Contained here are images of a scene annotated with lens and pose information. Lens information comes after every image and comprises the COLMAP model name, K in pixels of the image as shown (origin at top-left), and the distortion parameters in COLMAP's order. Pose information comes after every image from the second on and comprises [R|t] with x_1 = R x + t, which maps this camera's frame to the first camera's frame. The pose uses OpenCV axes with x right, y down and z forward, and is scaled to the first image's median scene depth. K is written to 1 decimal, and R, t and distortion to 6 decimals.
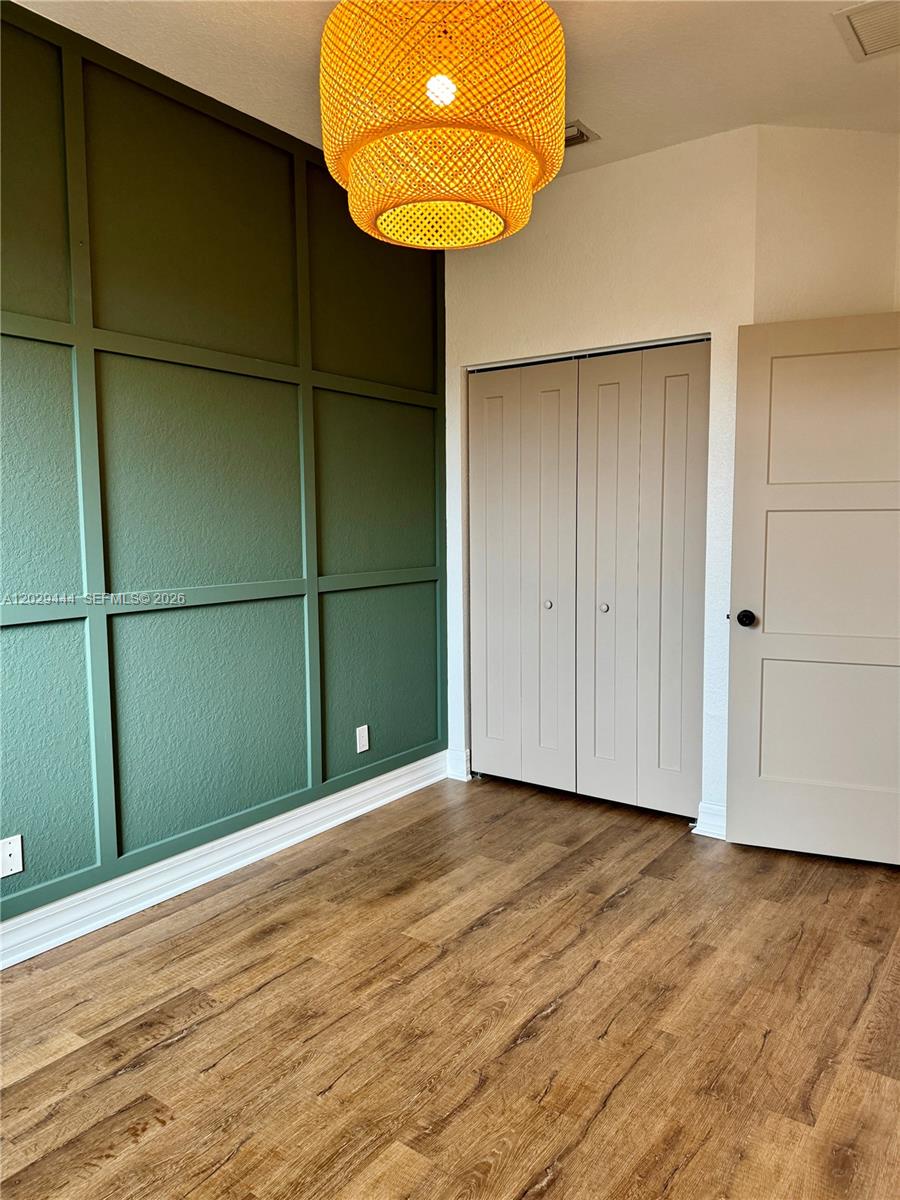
lens RADIAL K [[843.3, 0, 450.0], [0, 843.3, 600.0], [0, 0, 1]] dist [0.108311, -0.170405]
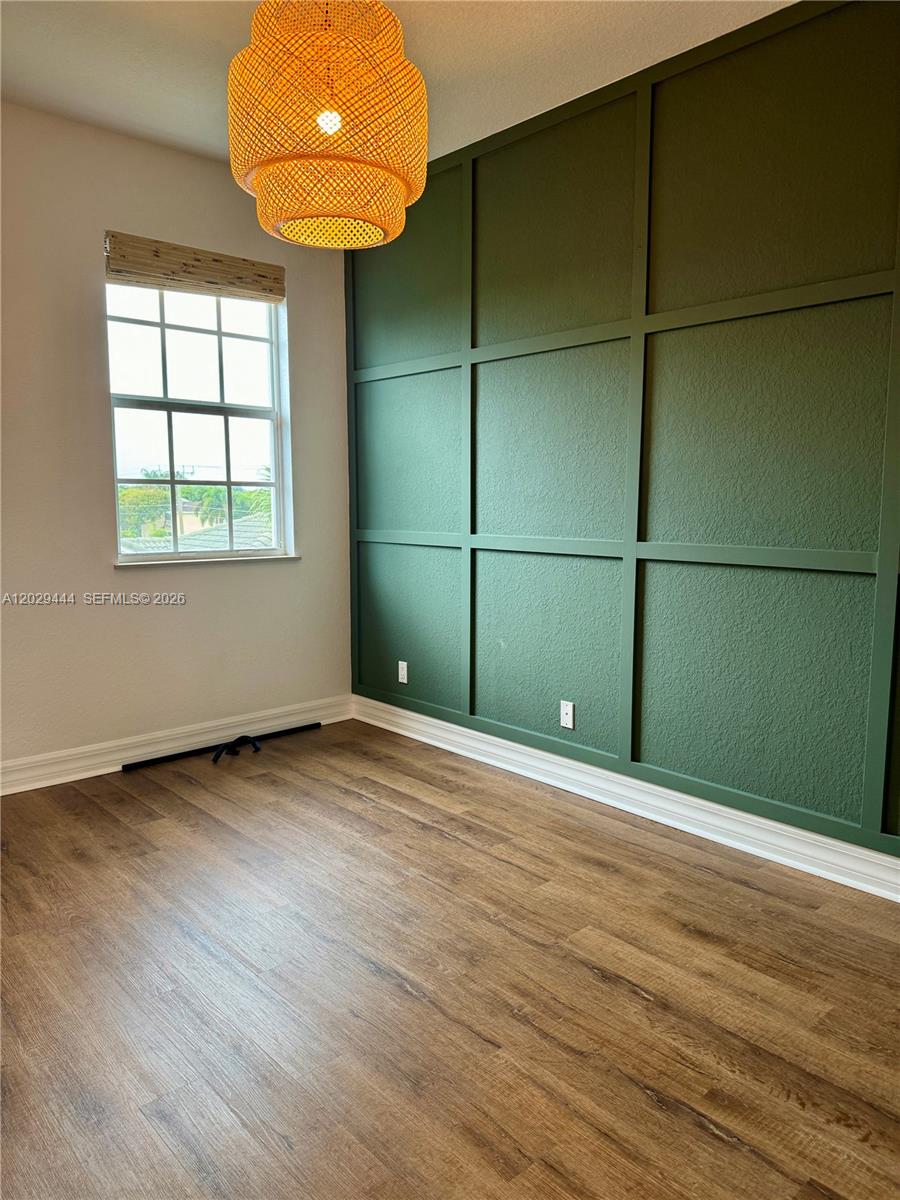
lens RADIAL K [[819.4, 0, 450.1], [0, 819.4, 615.1], [0, 0, 1]] dist [-0.004416, -0.034152]
pose [[-0.201841, 0.144337, -0.968724, 0.761424], [-0.100152, 0.980855, 0.167012, -0.069364], [0.974284, 0.130729, -0.183521, 0.948360]]
